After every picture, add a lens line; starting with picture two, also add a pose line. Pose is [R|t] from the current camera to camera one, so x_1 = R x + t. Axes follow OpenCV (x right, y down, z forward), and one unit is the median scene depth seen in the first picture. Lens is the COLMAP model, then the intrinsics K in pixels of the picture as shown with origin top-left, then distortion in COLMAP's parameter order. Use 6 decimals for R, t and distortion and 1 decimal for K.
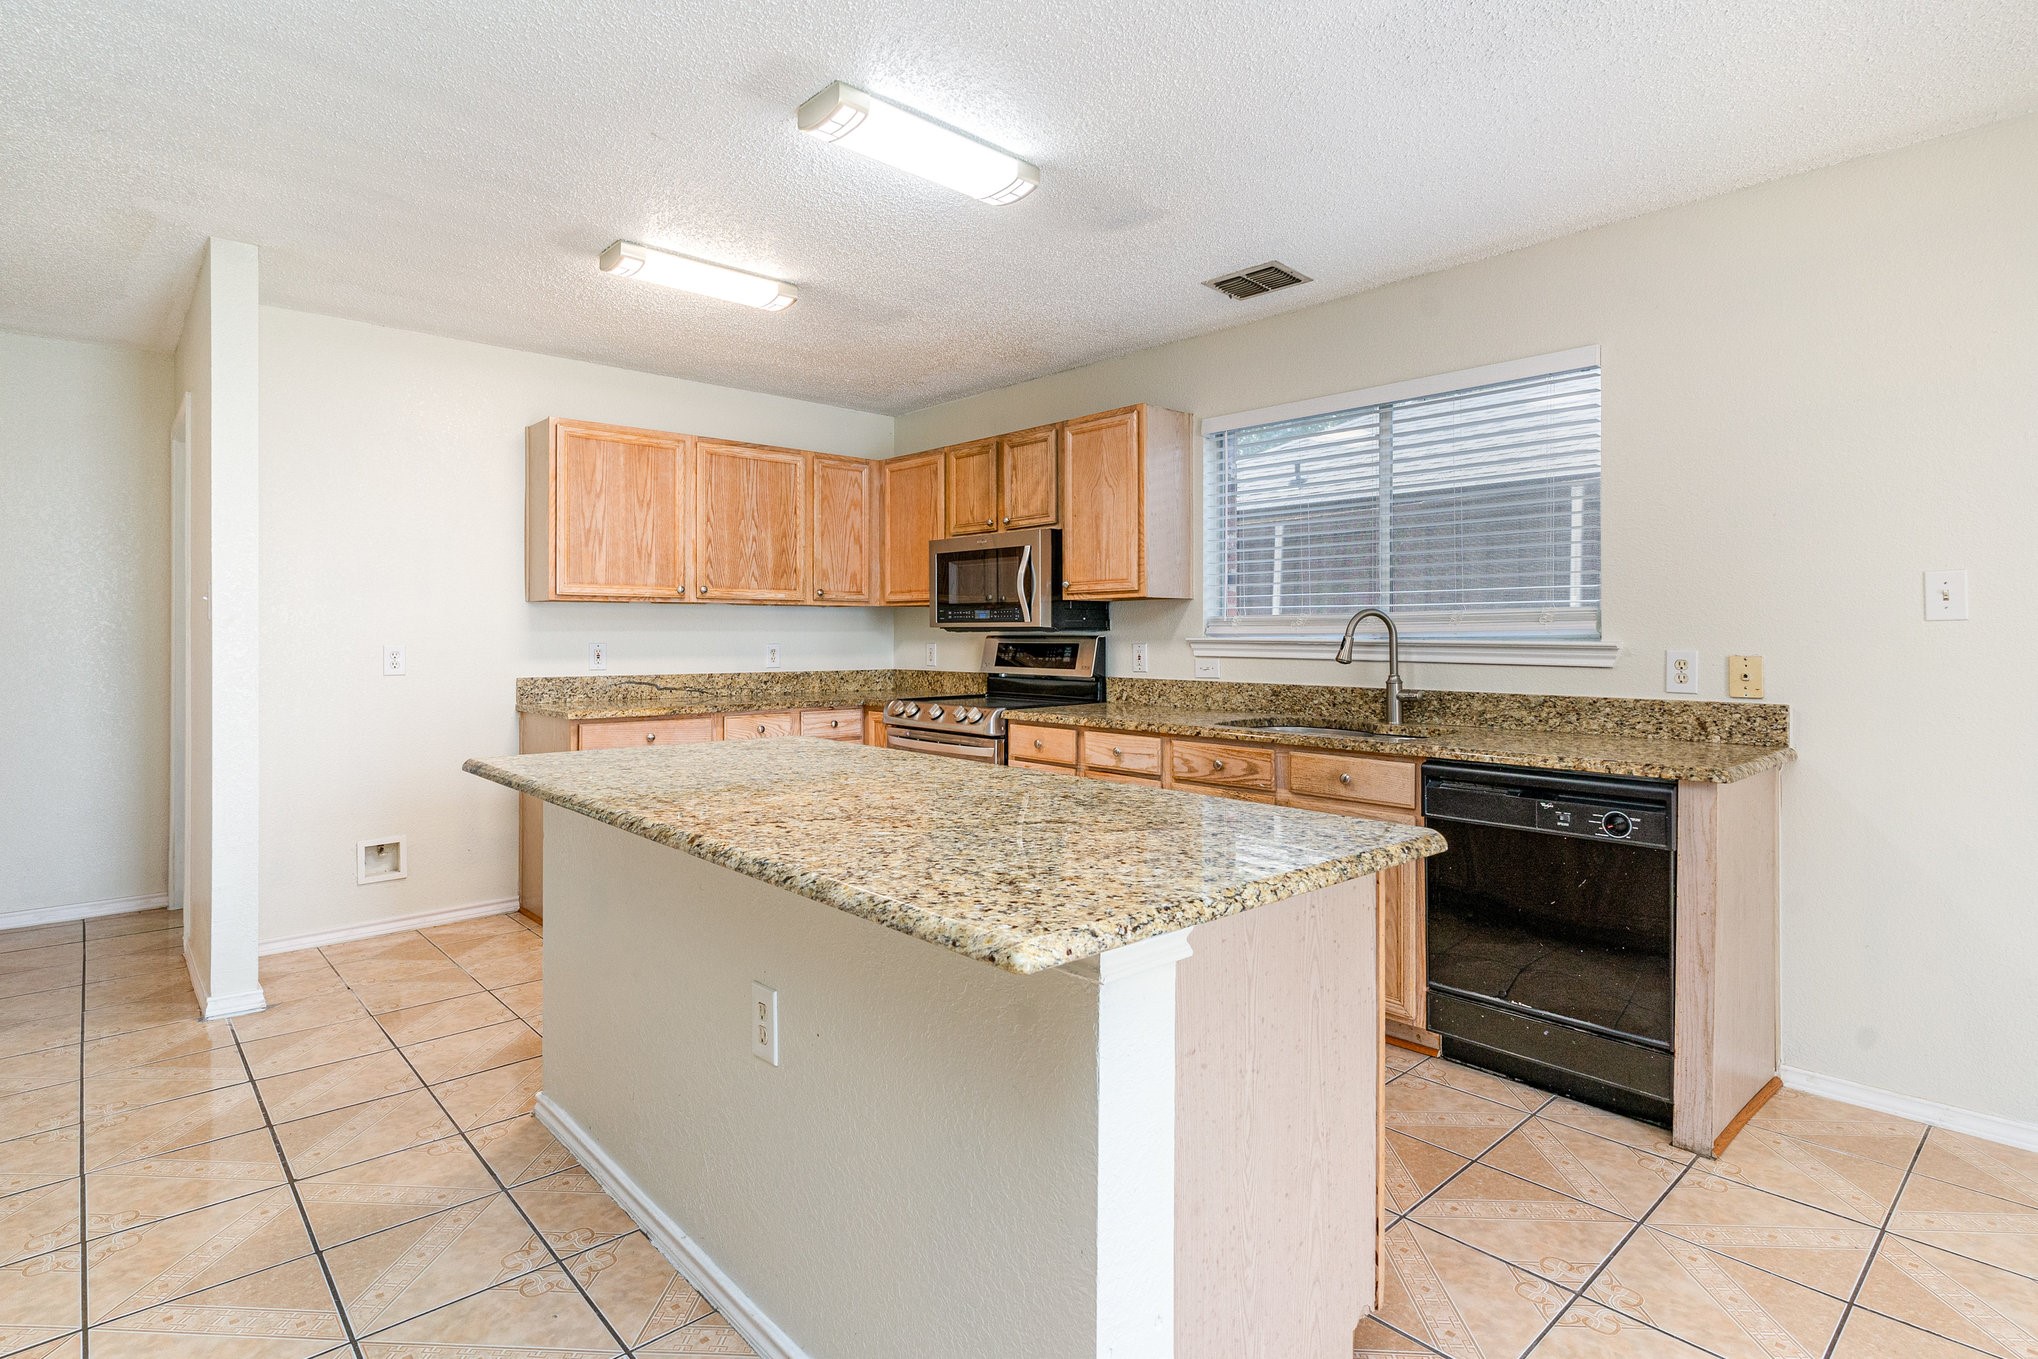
lens RADIAL K [[1036.6, 0, 1000.1], [0, 1036.6, 633.2], [0, 0, 1]] dist [0.003793, -0.000953]
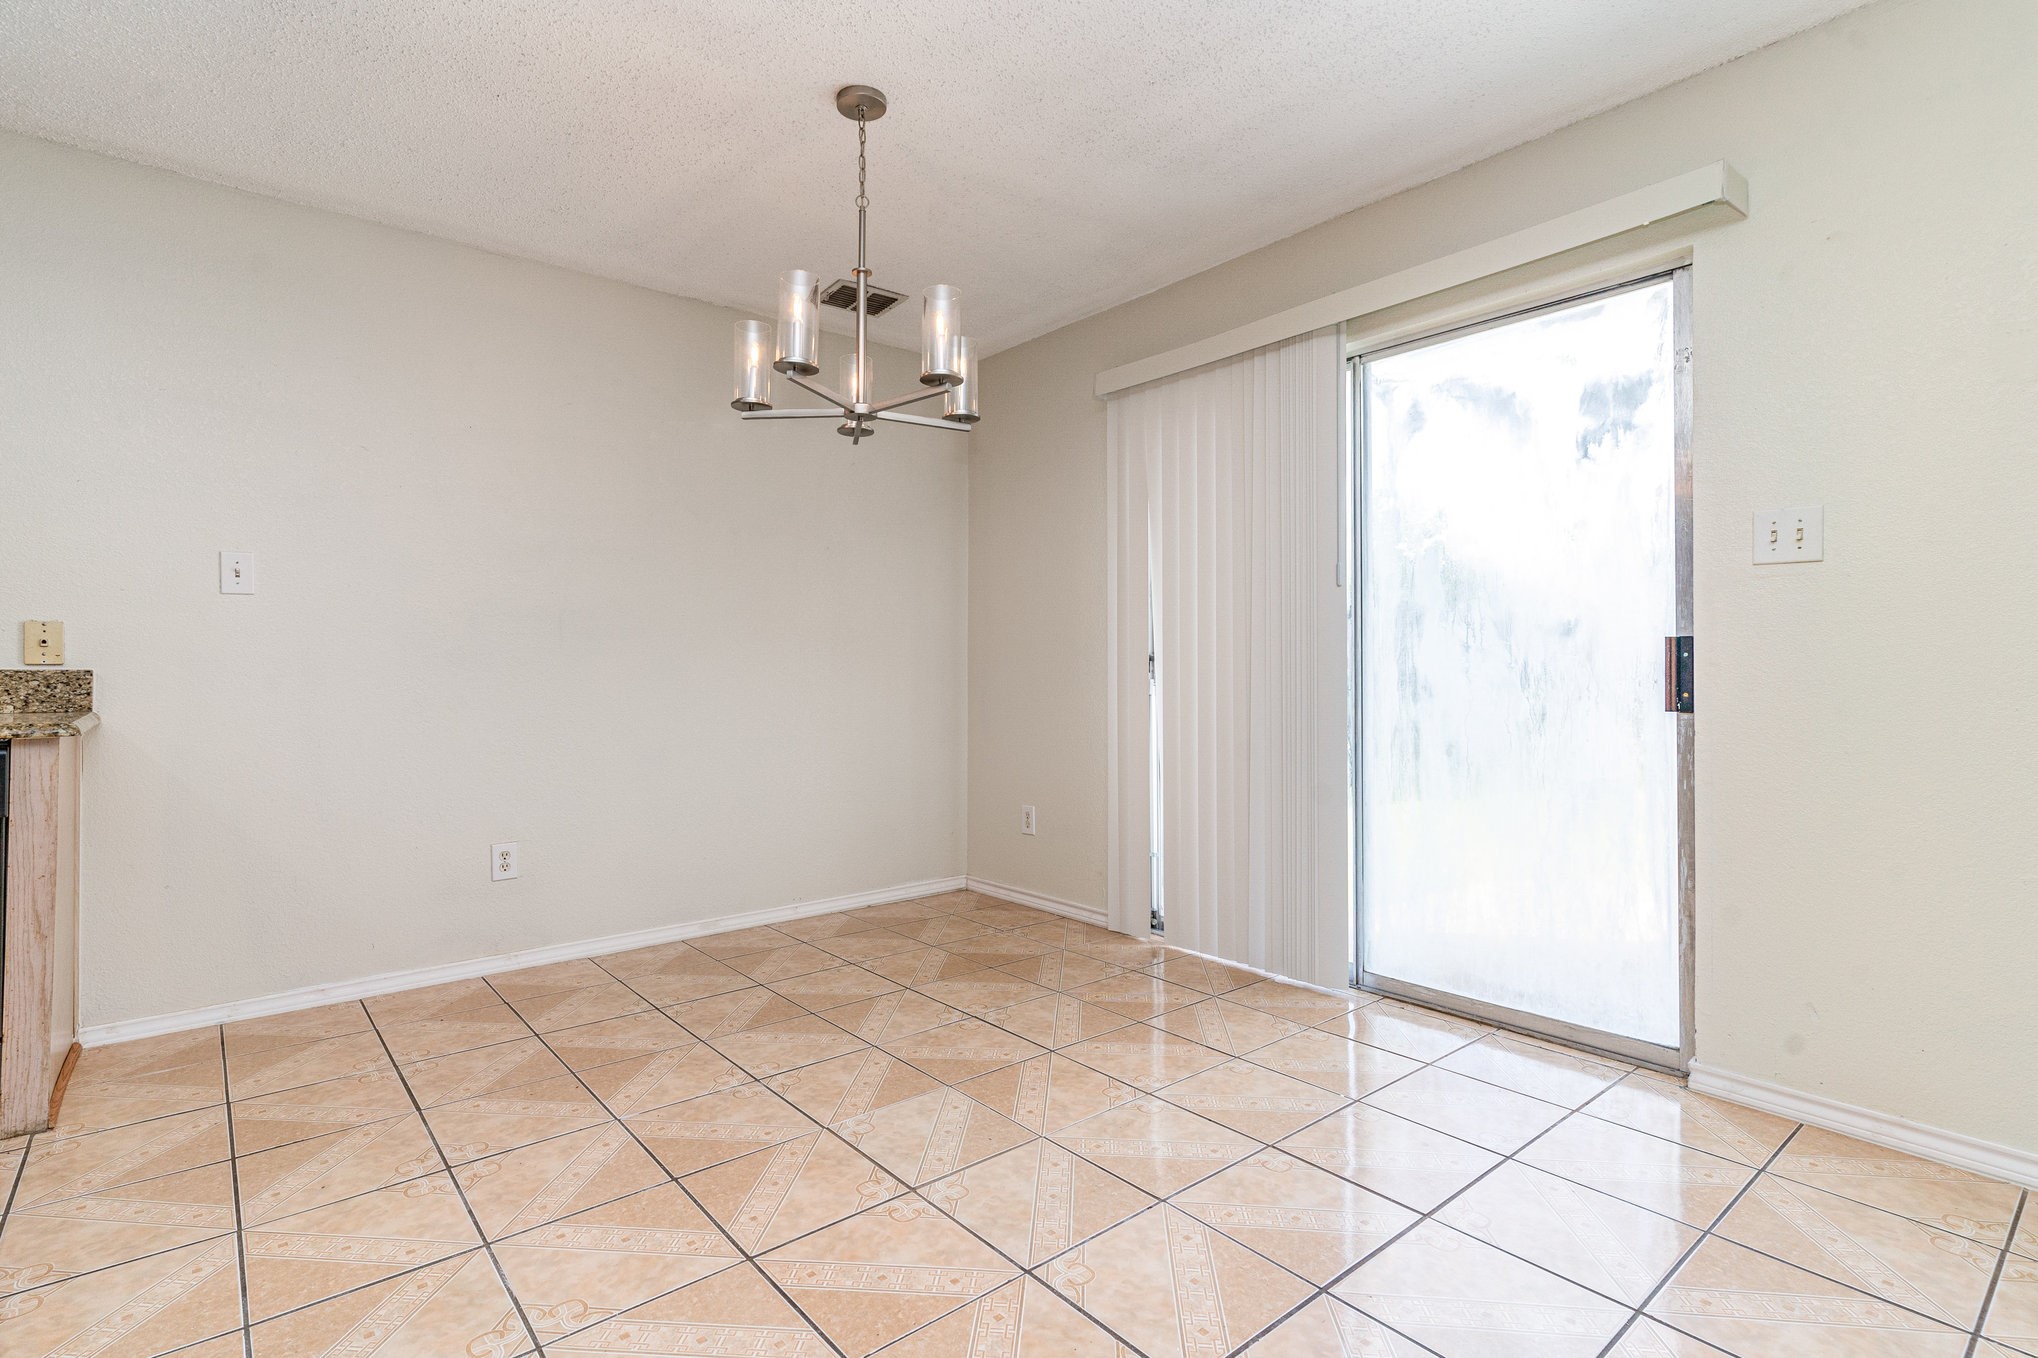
lens RADIAL K [[976.8, 0, 1005.3], [0, 976.8, 670.8], [0, 0, 1]] dist [-0.000647, 0.000220]
pose [[0.040438, -0.000926, 0.999182, -0.127577], [0.000235, 1.000000, 0.000917, 0.054785], [-0.999182, 0.000198, 0.040438, 0.052581]]
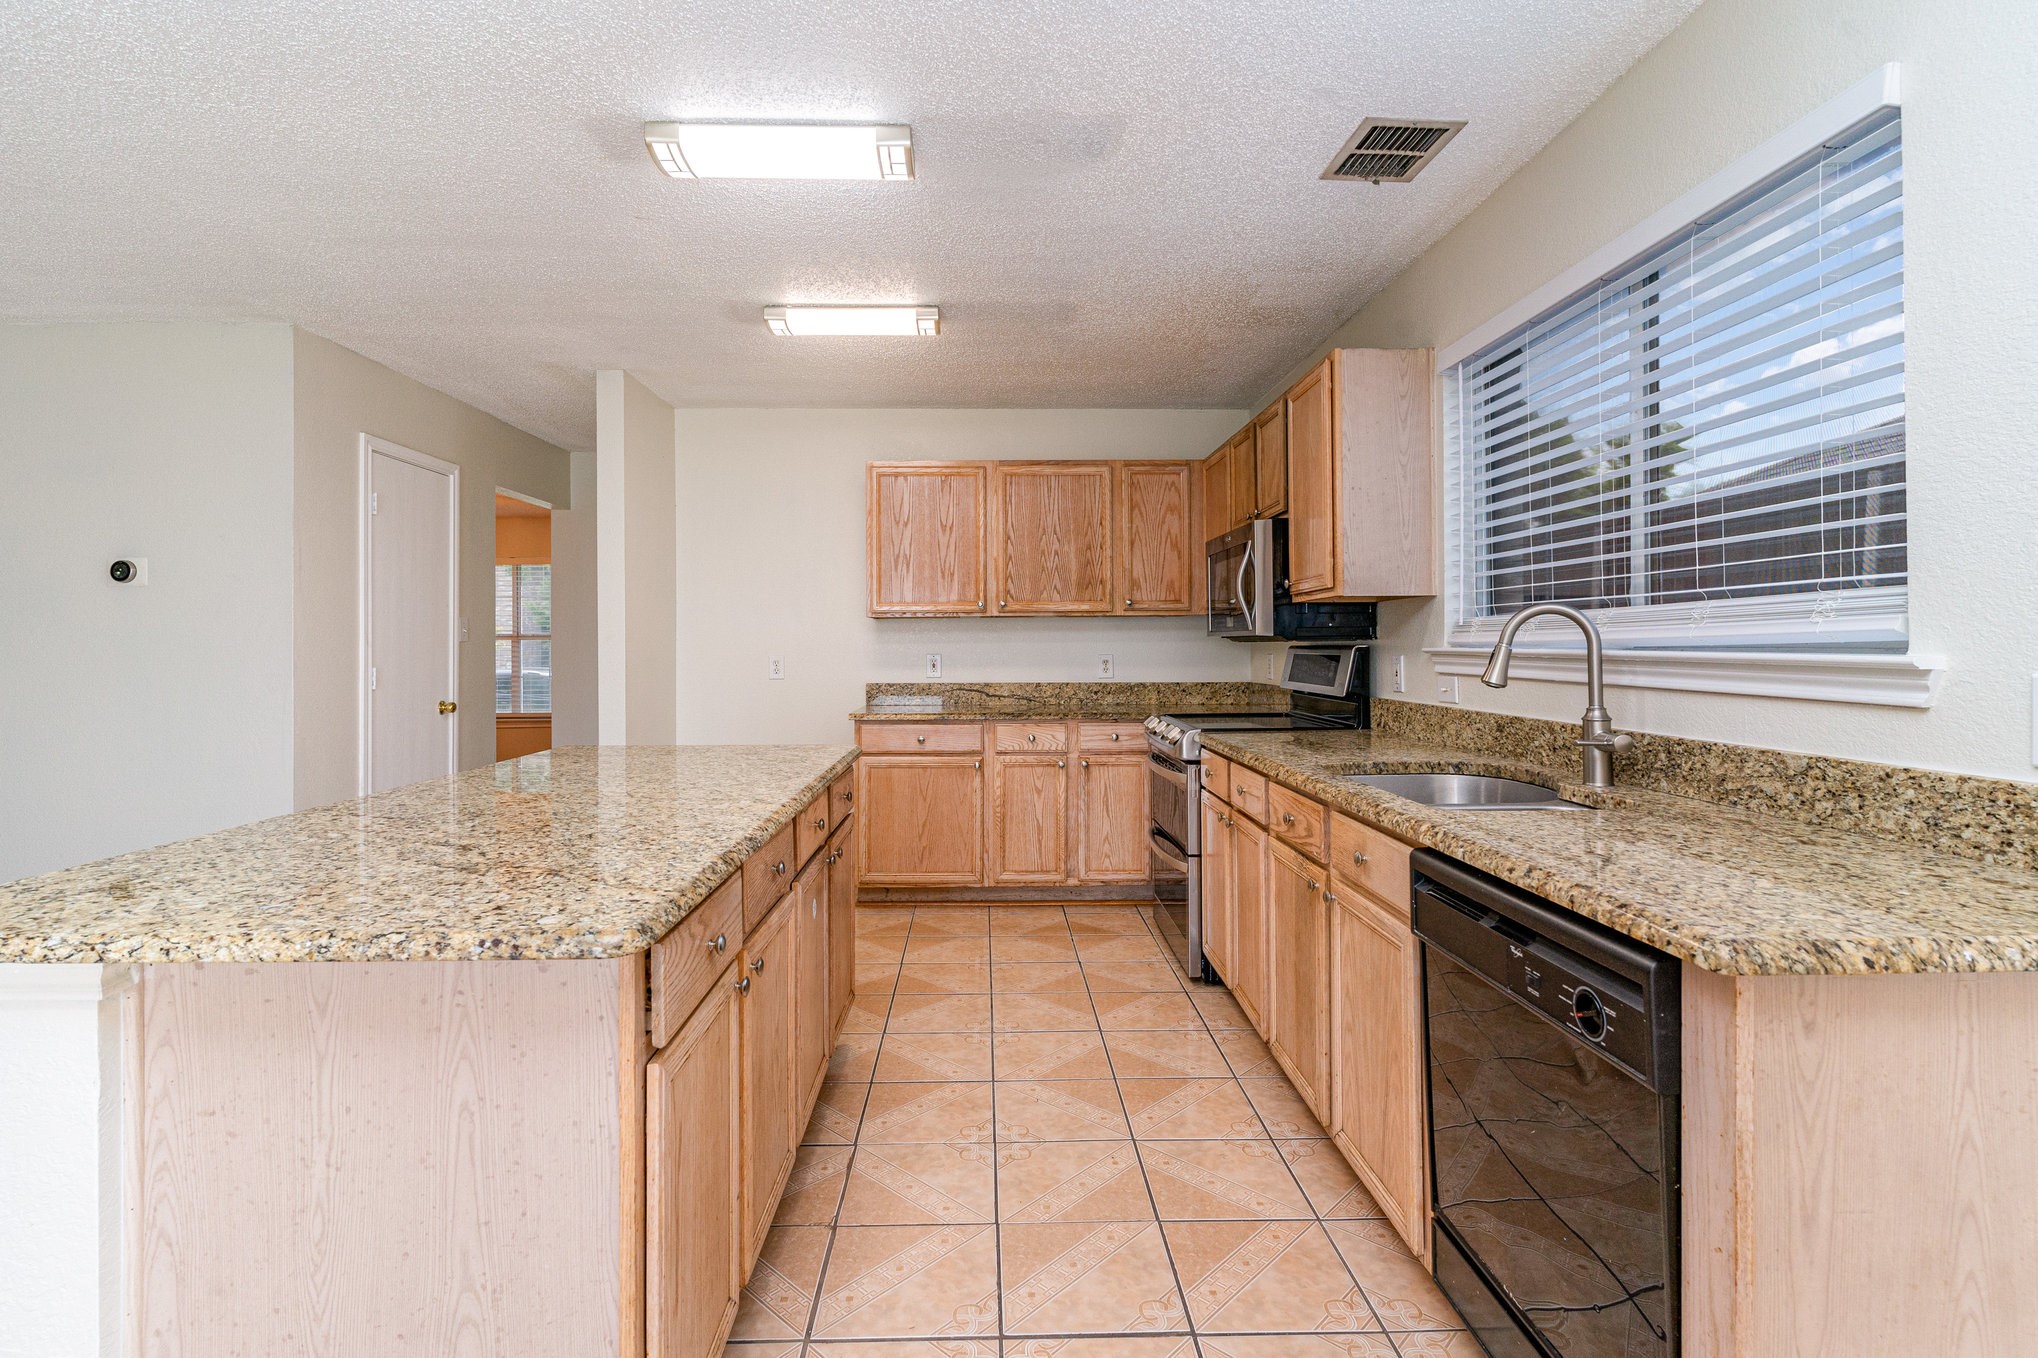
lens RADIAL K [[976.8, 0, 995.2], [0, 976.8, 643.2], [0, 0, 1]] dist [-0.000647, 0.000220]
pose [[0.753343, -0.005792, -0.657602, 0.493417], [0.006104, 0.999980, -0.001815, 0.000453], [0.657599, -0.002646, 0.753363, 0.317521]]
